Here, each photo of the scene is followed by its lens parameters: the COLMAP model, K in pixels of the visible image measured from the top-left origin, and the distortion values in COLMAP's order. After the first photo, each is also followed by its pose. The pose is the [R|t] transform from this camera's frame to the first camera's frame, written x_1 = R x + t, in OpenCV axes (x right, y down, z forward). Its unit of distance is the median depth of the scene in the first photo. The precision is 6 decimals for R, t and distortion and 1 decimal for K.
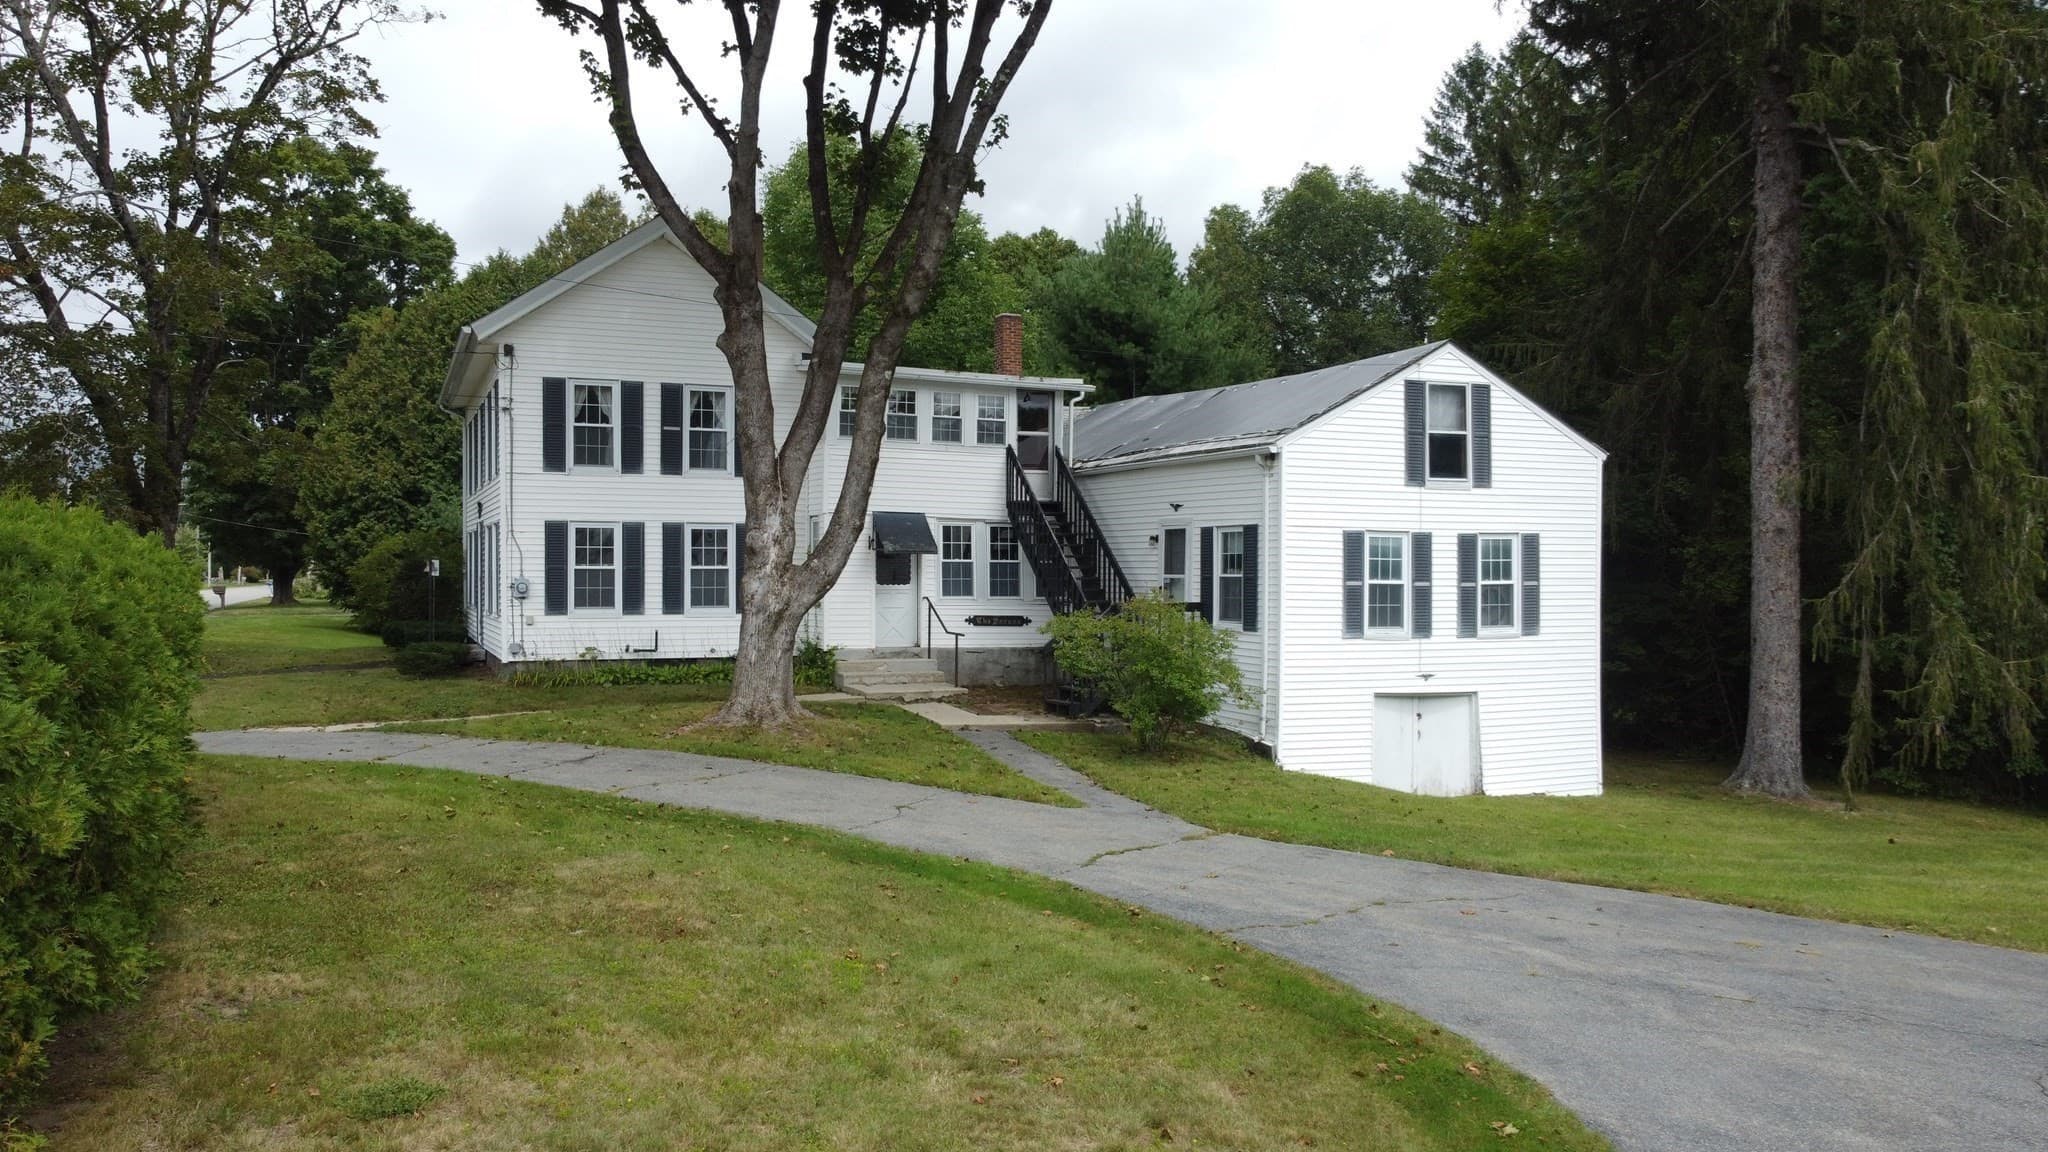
lens RADIAL K [[1541.1, 0, 1019.9], [0, 1541.1, 574.6], [0, 0, 1]] dist [-0.004883, 0.002257]
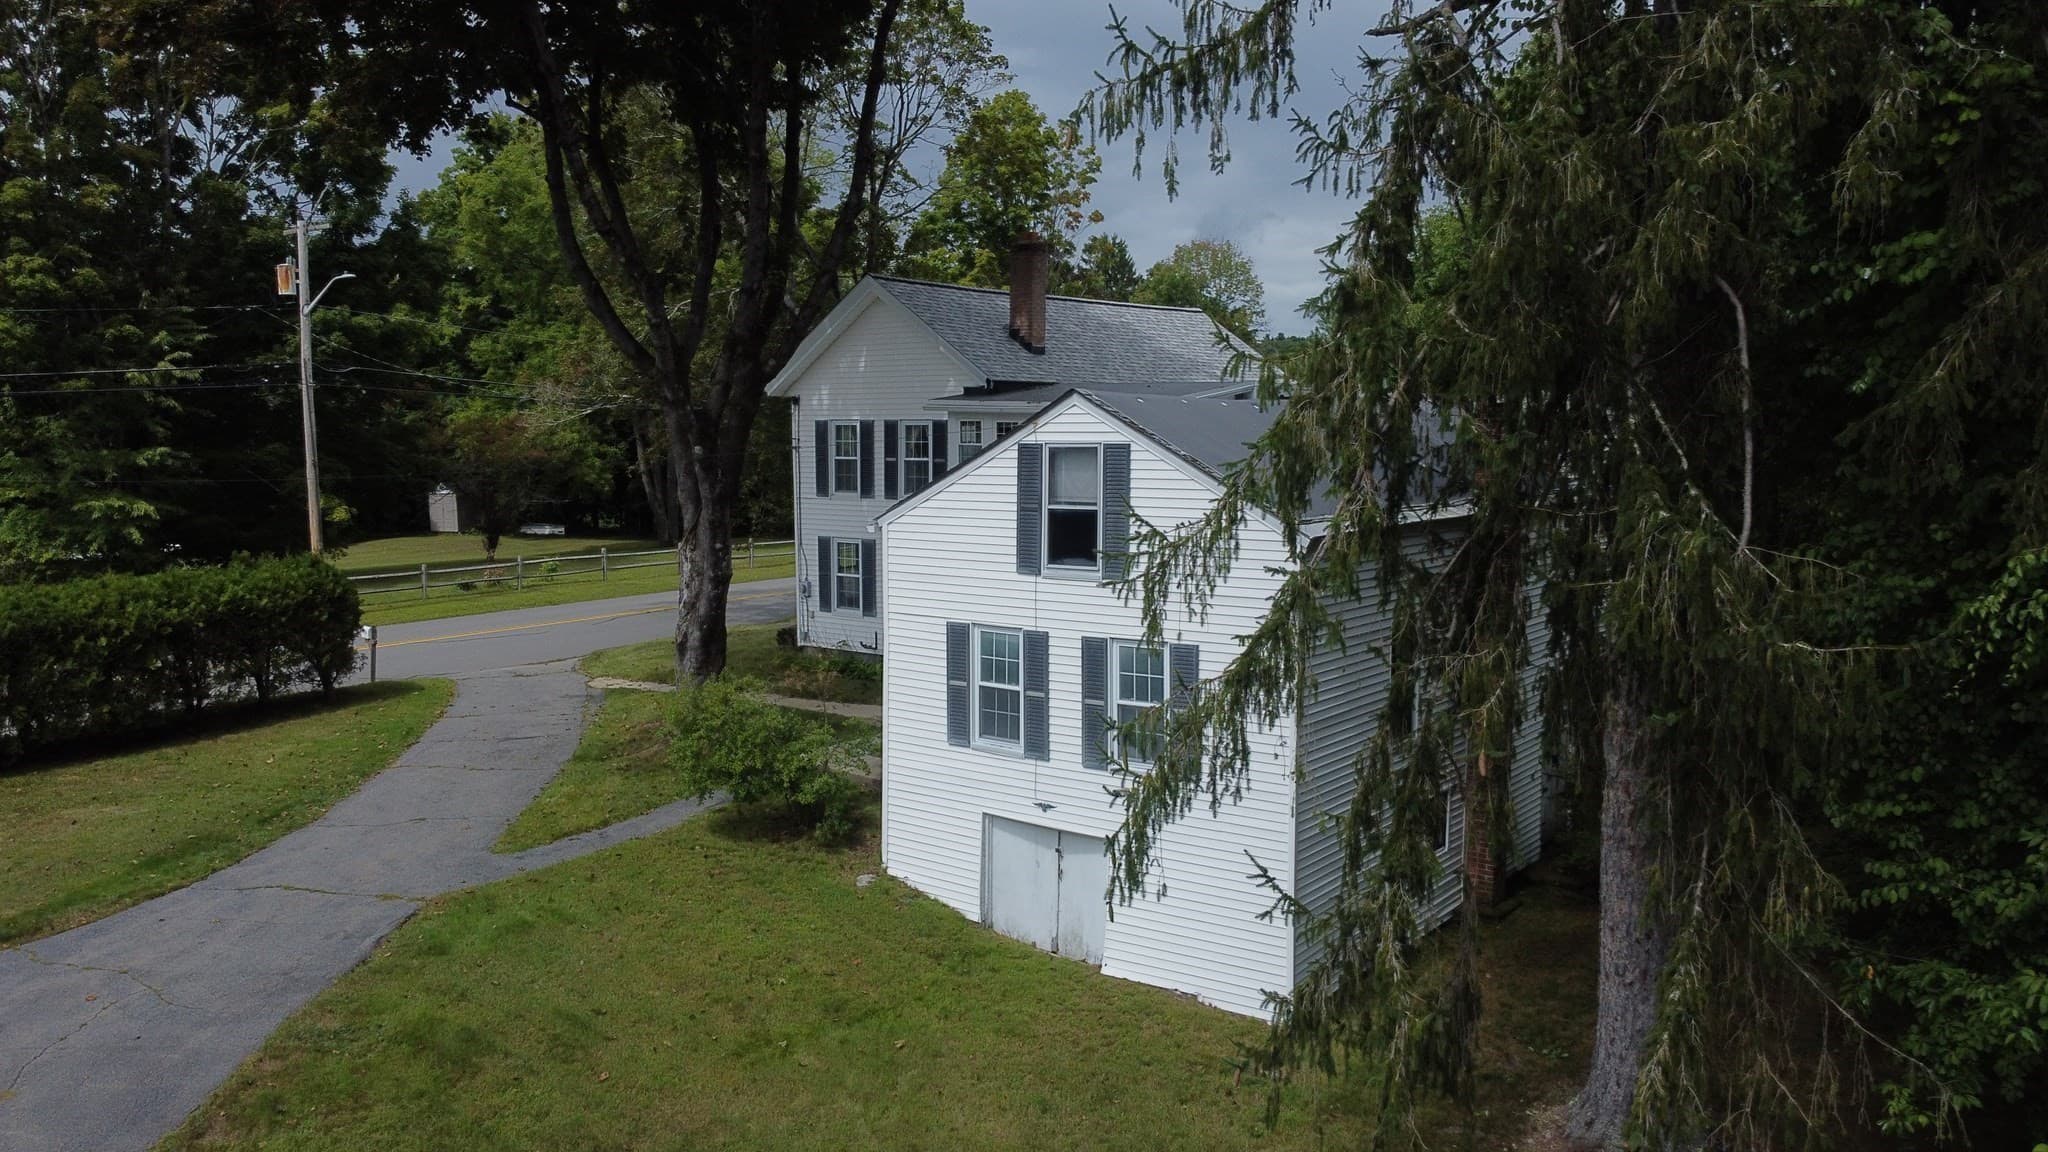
lens RADIAL K [[1541.1, 0, 1030.9], [0, 1541.1, 566.3], [0, 0, 1]] dist [-0.004883, 0.002257]
pose [[0.489164, 0.074949, -0.868966, 0.899994], [-0.000850, 0.996342, 0.085456, -0.122433], [0.872191, -0.041063, 0.487438, 0.563796]]
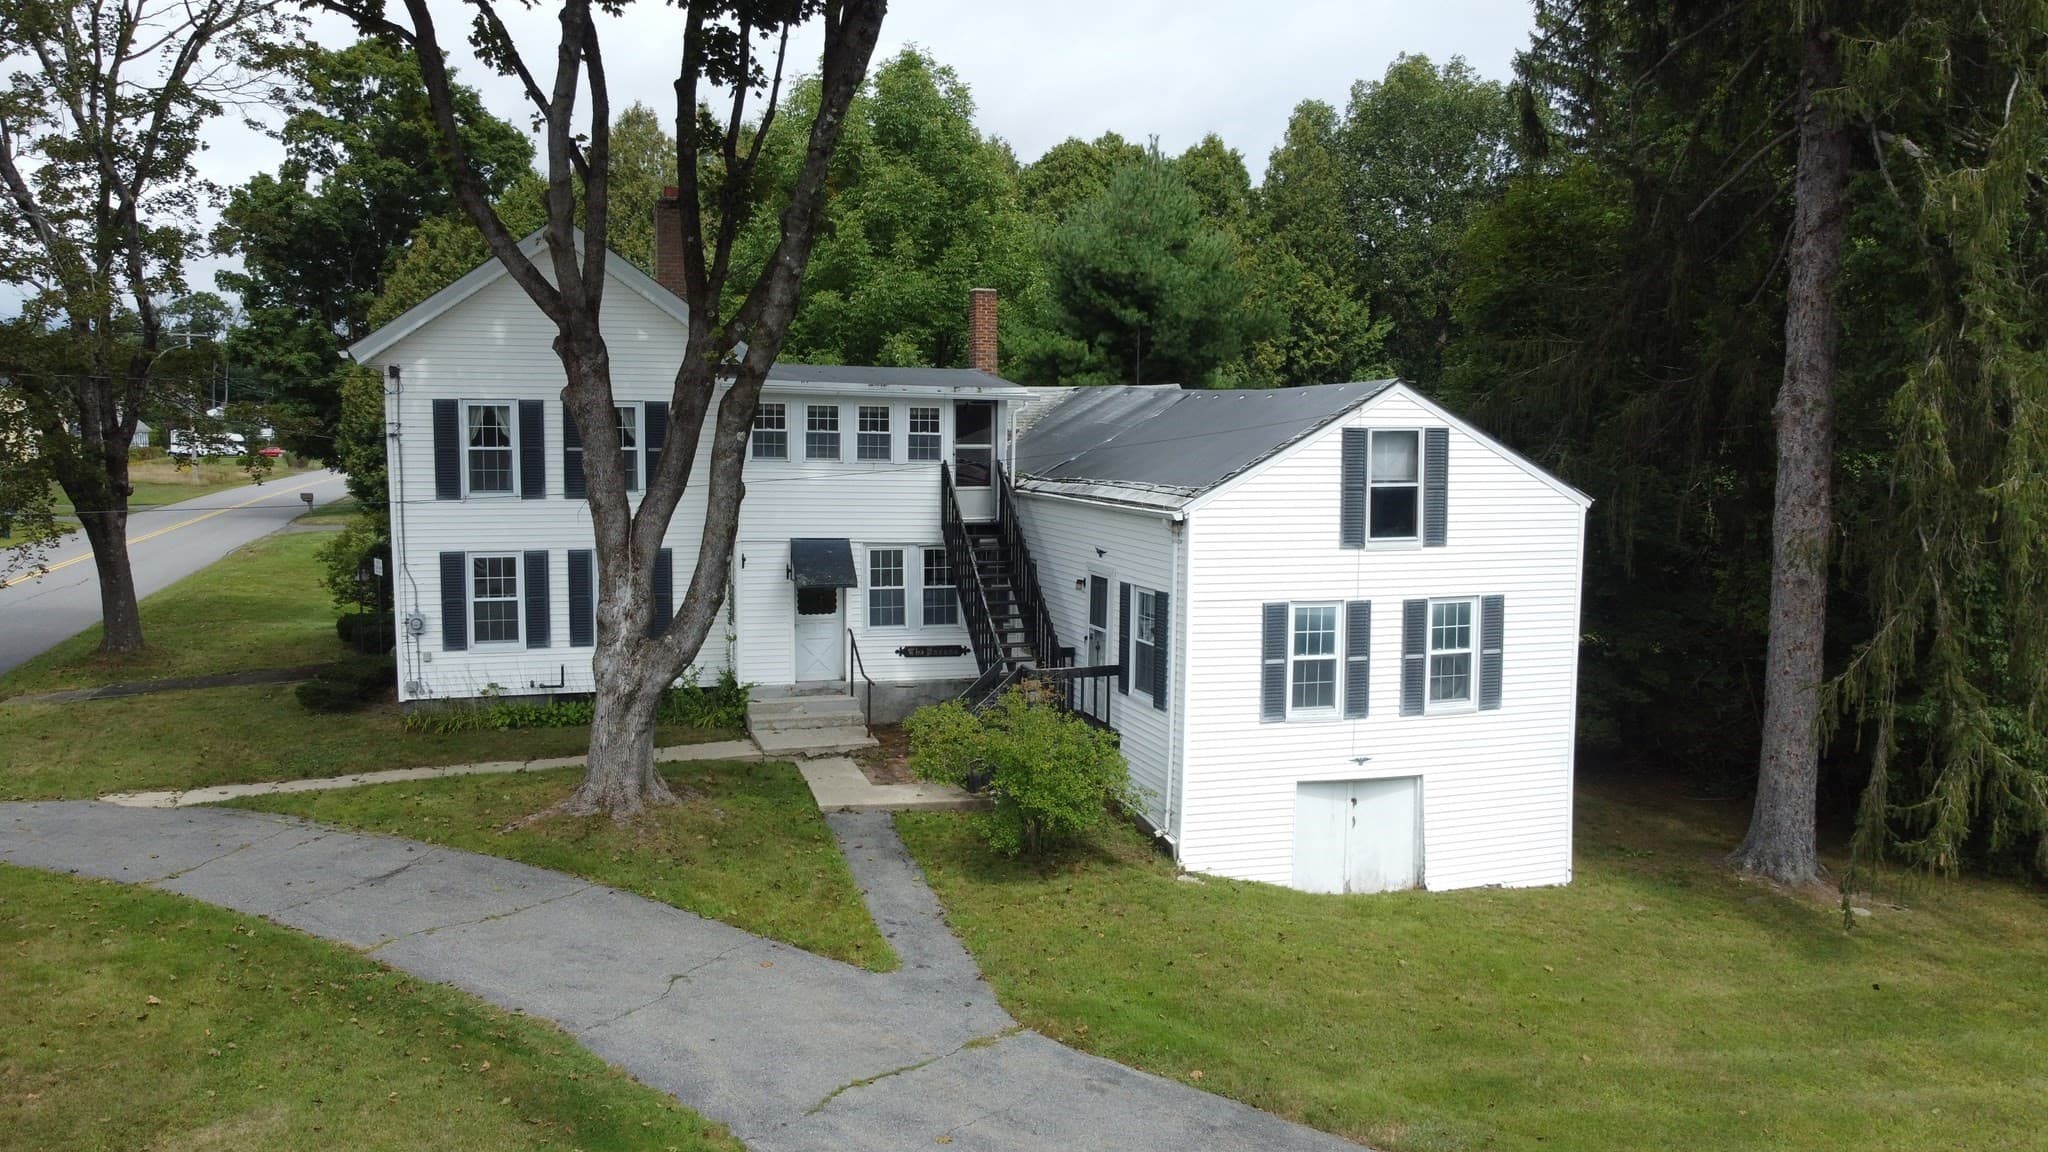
lens RADIAL K [[1541.1, 0, 1020.5], [0, 1541.1, 572.4], [0, 0, 1]] dist [-0.004883, 0.002257]
pose [[0.995554, 0.013060, -0.093278, 0.140105], [-0.004421, 0.995728, 0.092229, -0.116021], [0.094084, -0.091407, 0.991359, 0.100200]]
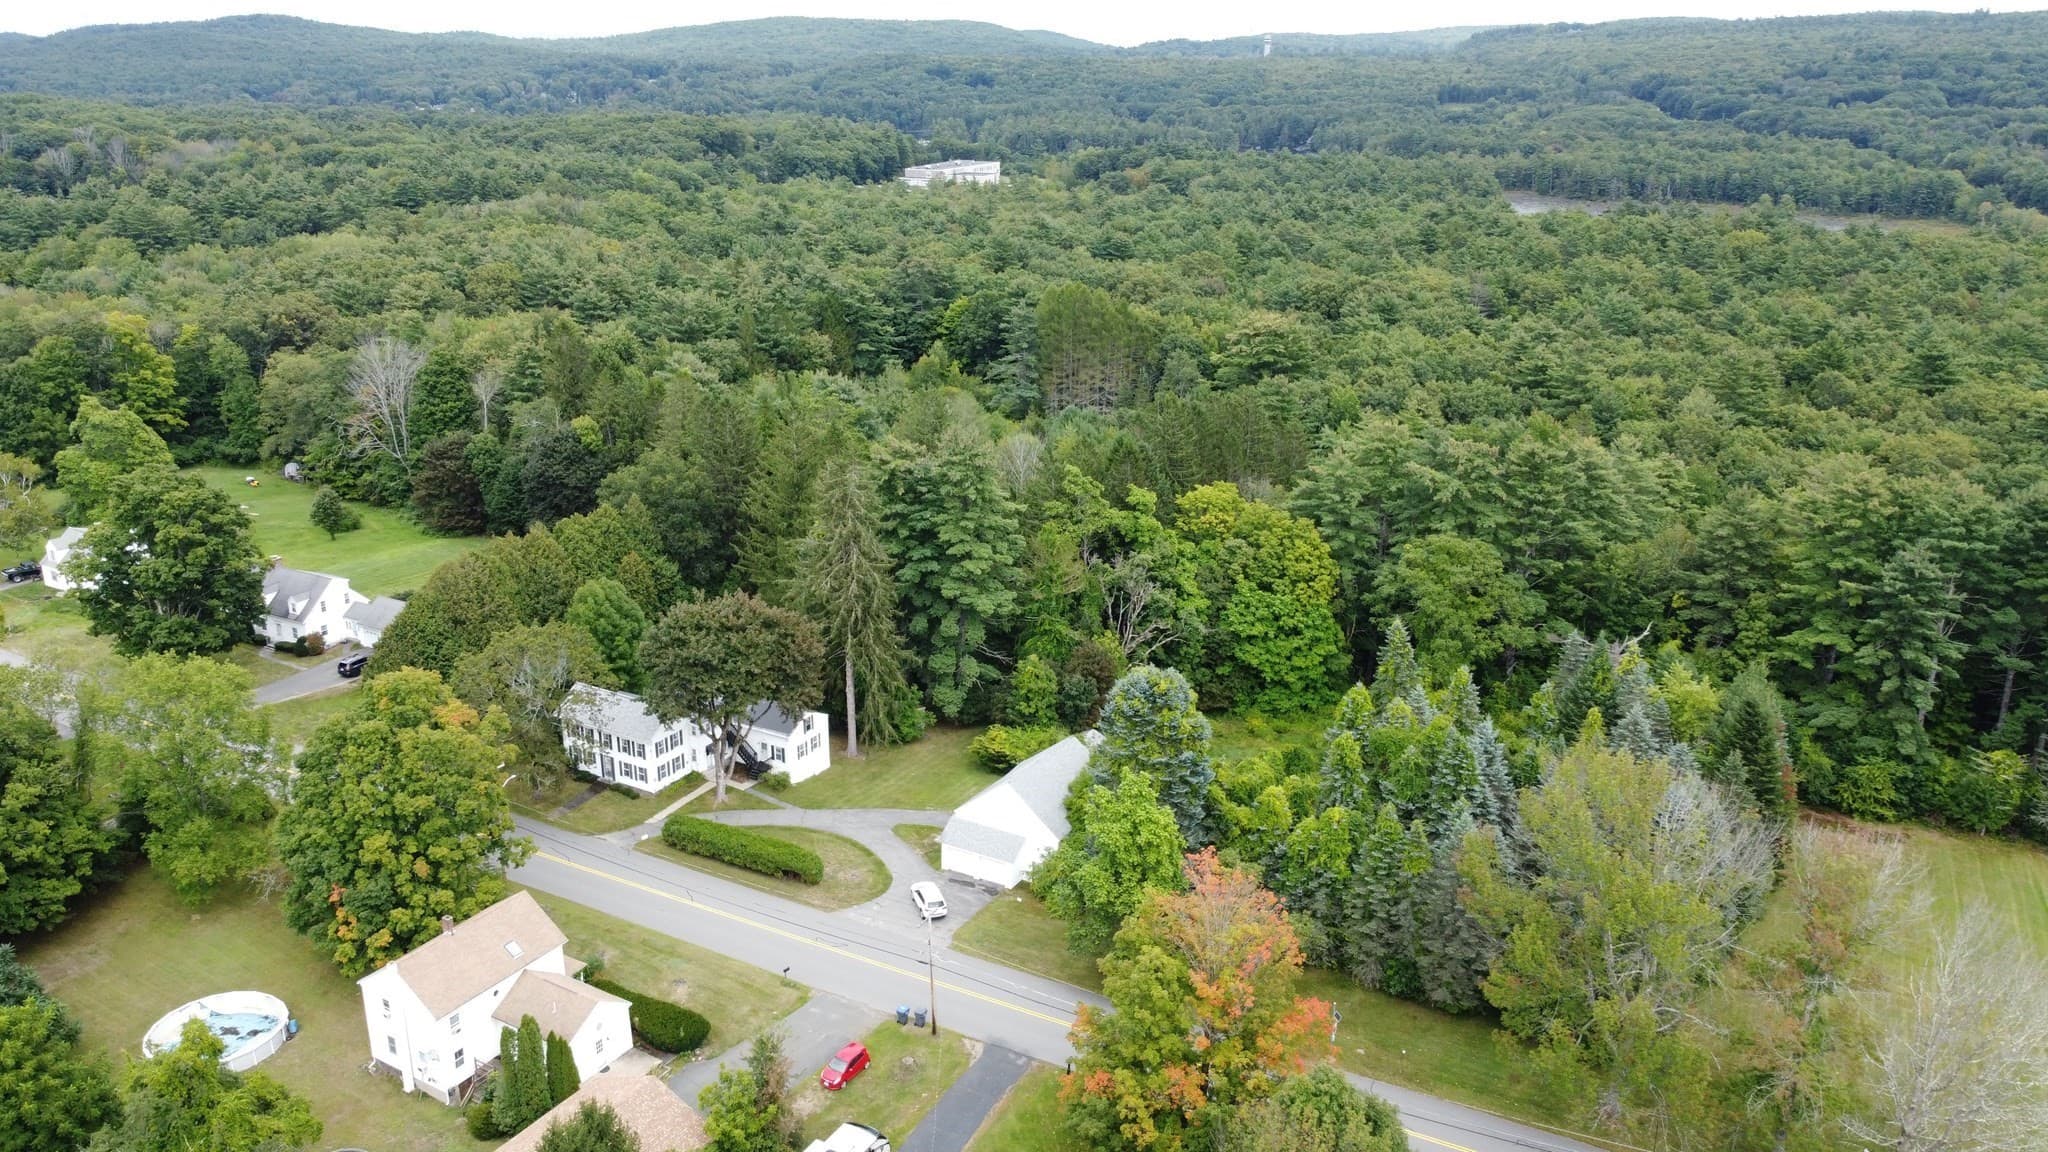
lens RADIAL K [[1541.1, 0, 1025.5], [0, 1541.1, 586.3], [0, 0, 1]] dist [-0.004883, 0.002257]
pose [[0.793383, -0.198559, 0.575428, -2.385889], [-0.001354, 0.944727, 0.327856, -2.536592], [-0.608721, -0.260895, 0.749262, -3.878460]]
